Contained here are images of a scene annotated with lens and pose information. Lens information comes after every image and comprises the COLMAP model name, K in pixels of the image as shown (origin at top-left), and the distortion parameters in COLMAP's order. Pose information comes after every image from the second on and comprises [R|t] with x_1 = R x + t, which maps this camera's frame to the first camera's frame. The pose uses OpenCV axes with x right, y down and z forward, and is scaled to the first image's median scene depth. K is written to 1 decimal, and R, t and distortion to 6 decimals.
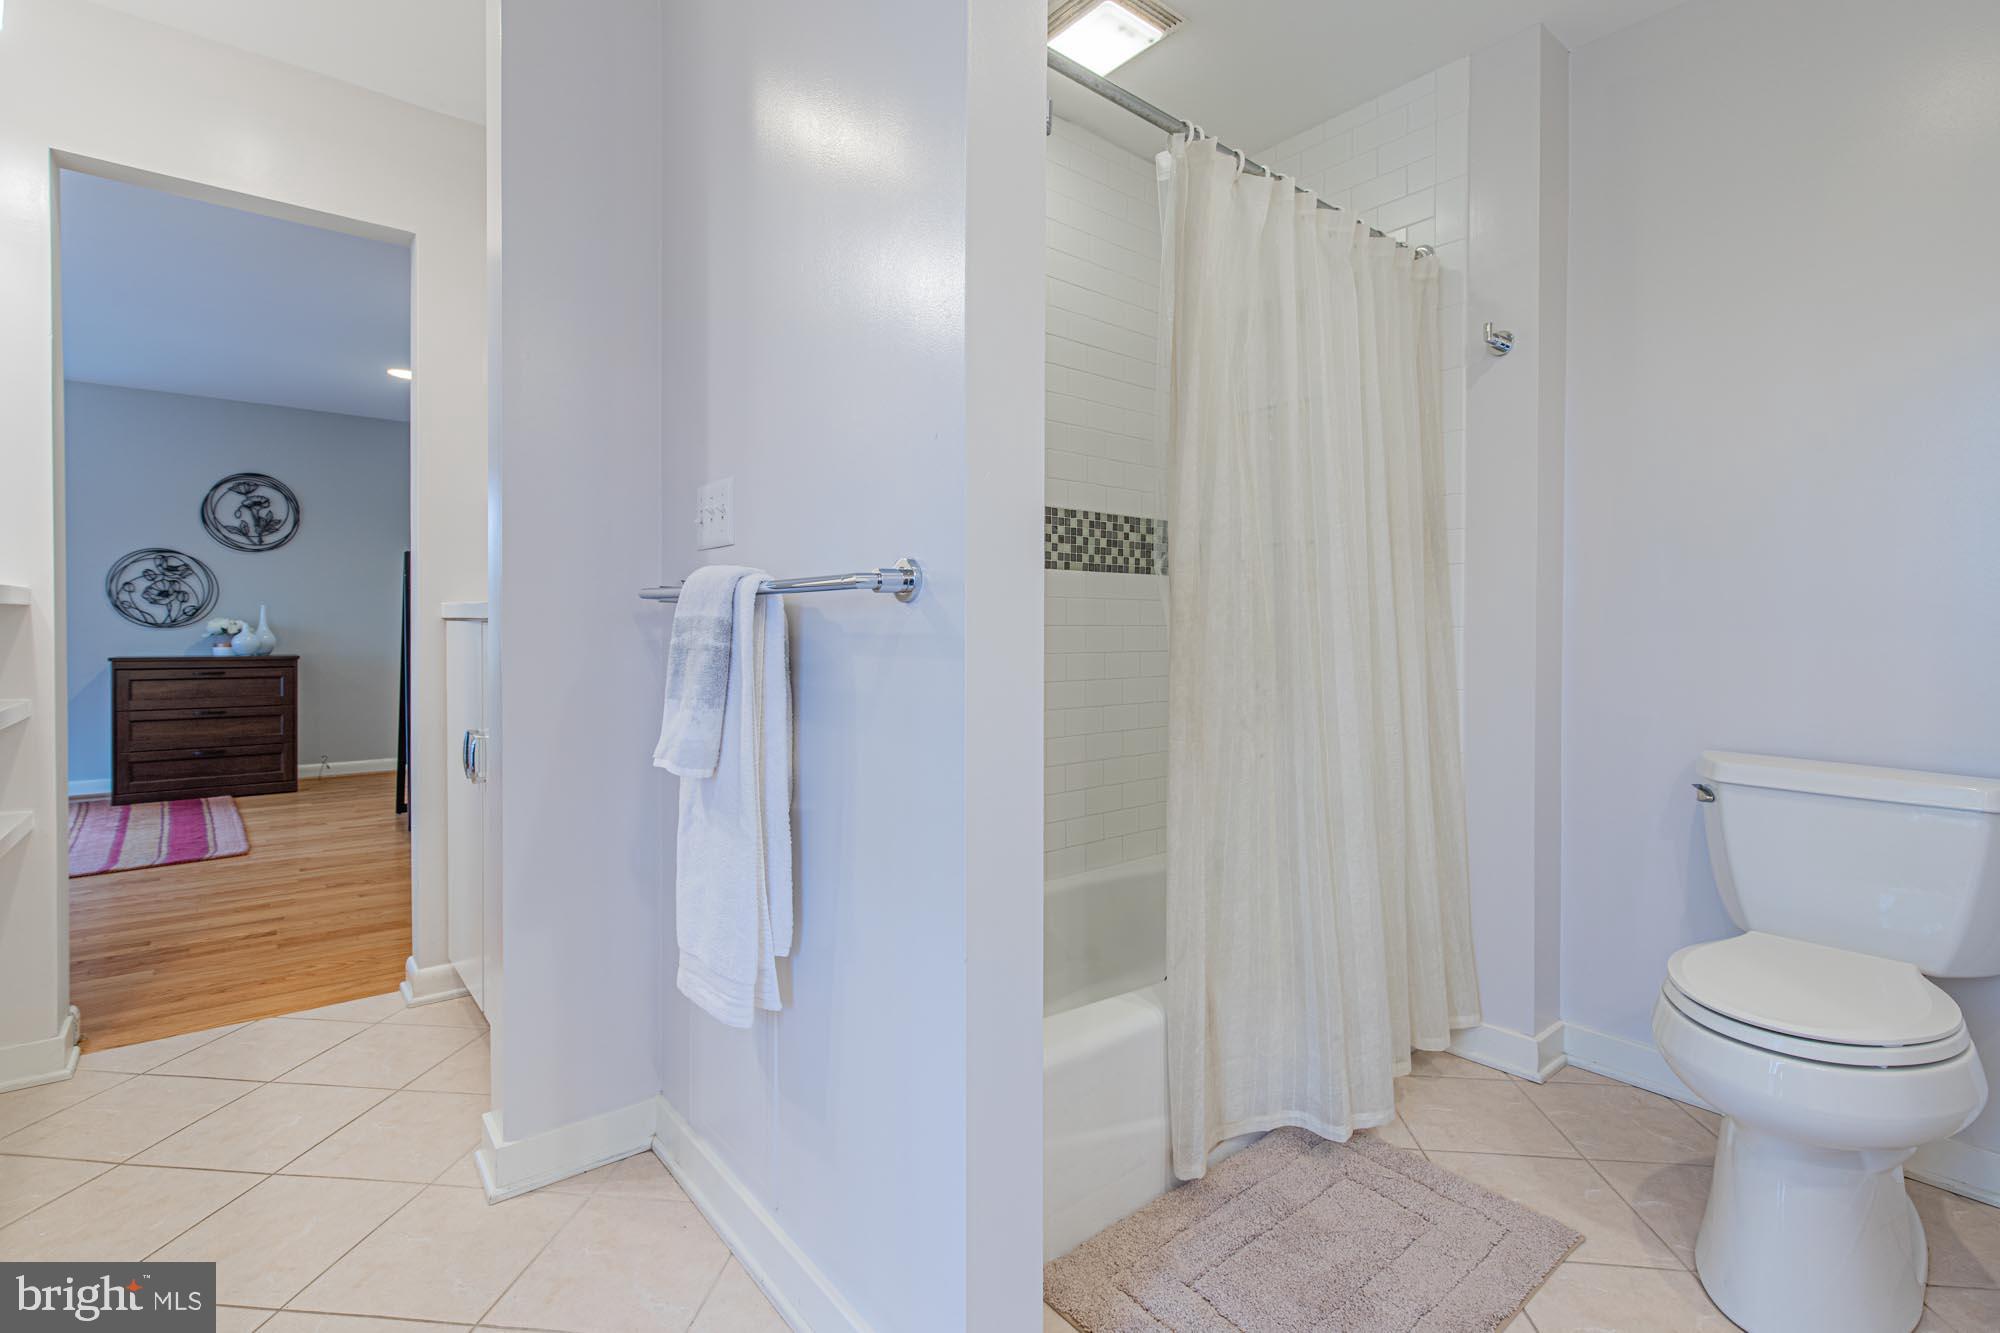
lens RADIAL K [[925.9, 0, 1002.8], [0, 925.9, 646.8], [0, 0, 1]] dist [-0.000386, 0.000216]
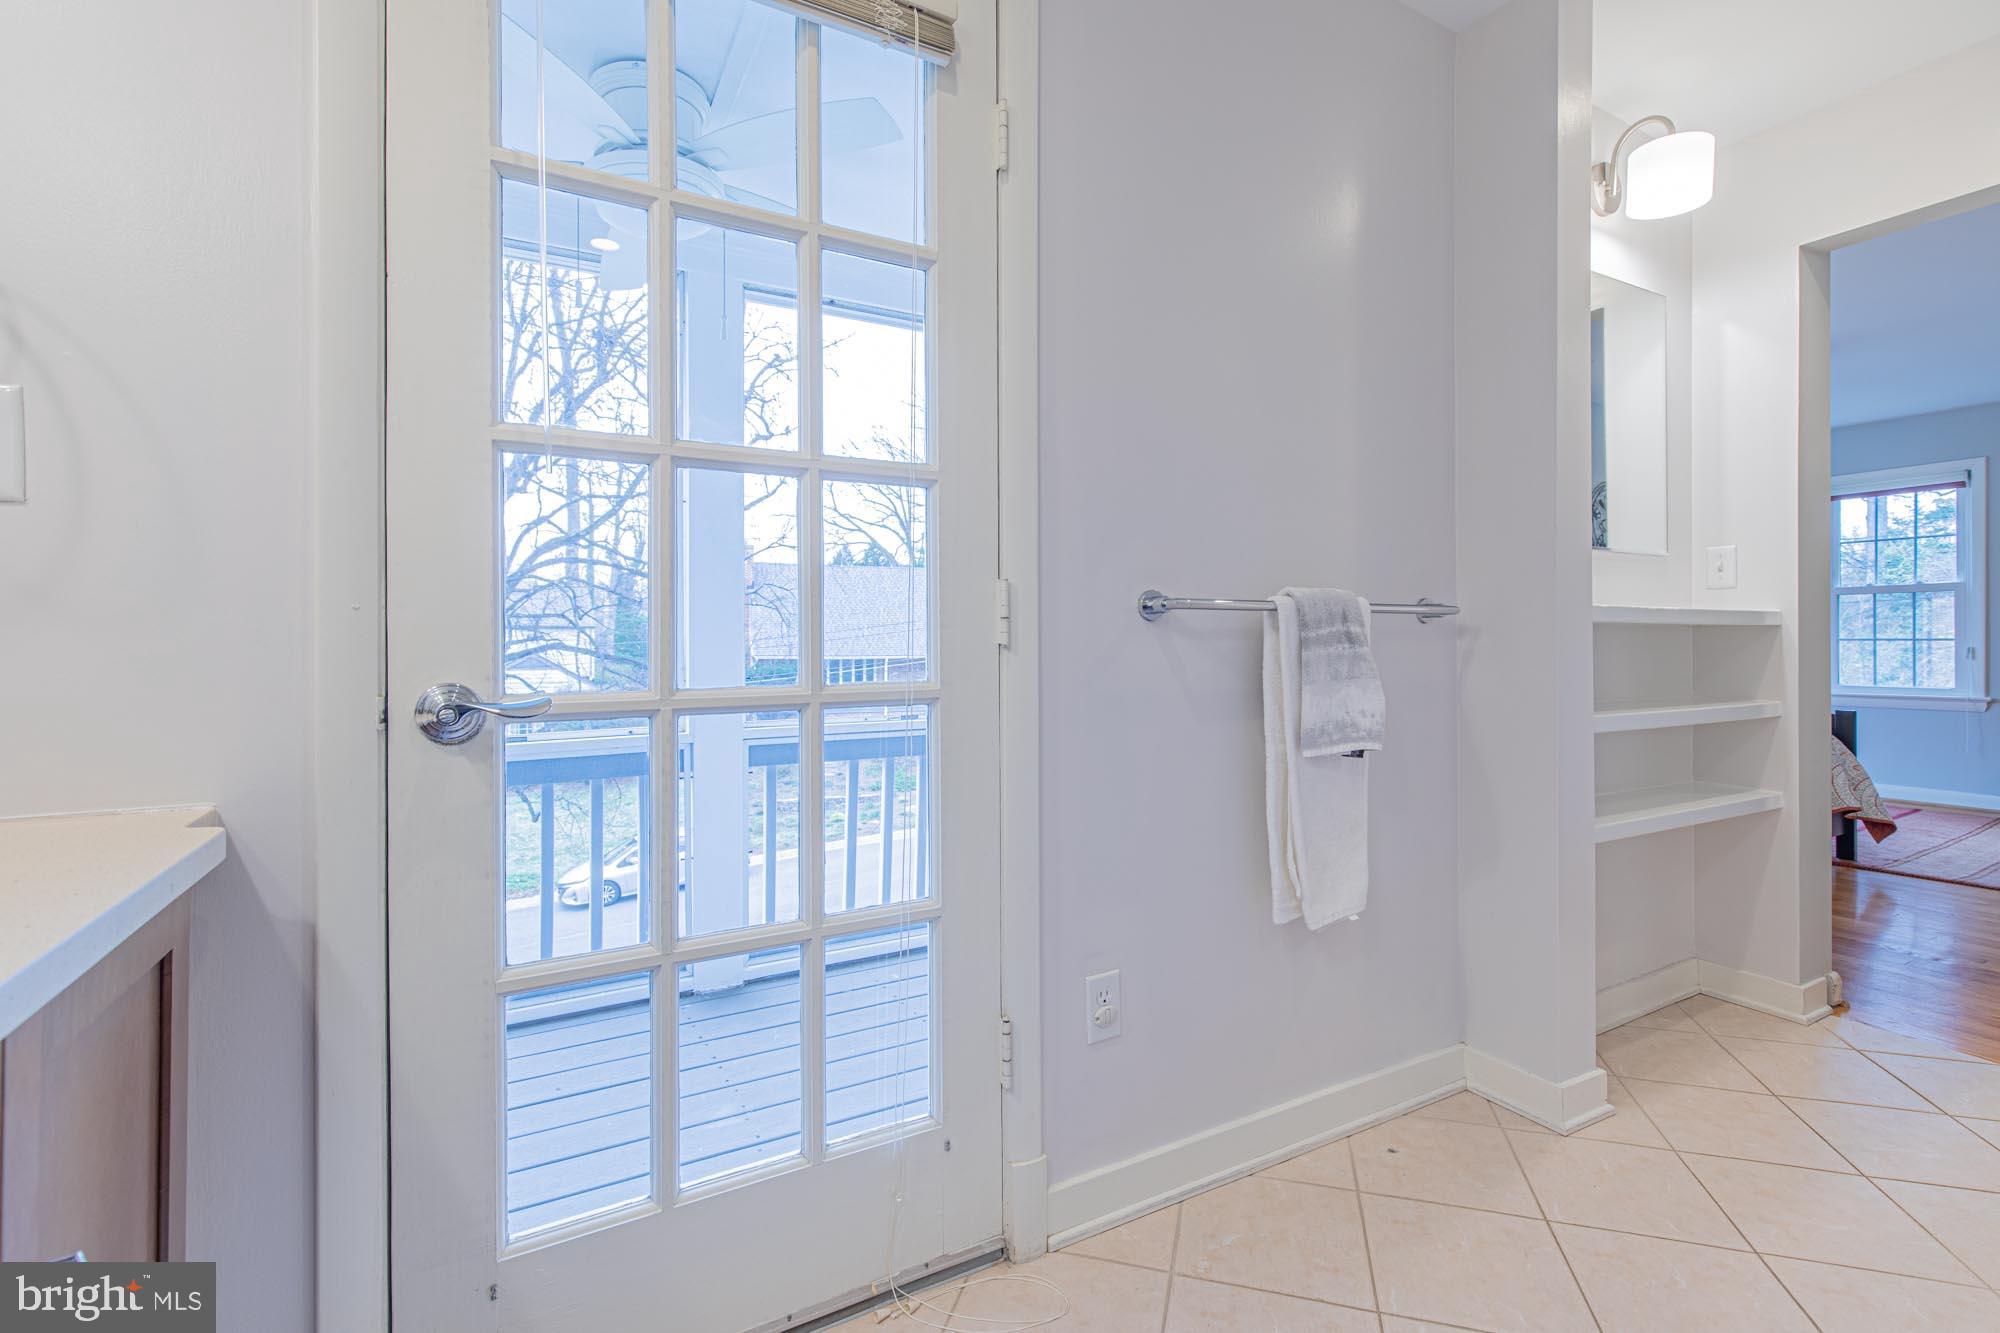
lens RADIAL K [[892.0, 0, 1002.1], [0, 892.0, 646.0], [0, 0, 1]] dist [-0.000035, 0.000094]
pose [[-0.193059, -0.000260, -0.981187, 0.121369], [-0.021007, 0.999772, 0.003868, 0.000101], [0.980962, 0.021359, -0.193020, 0.081222]]
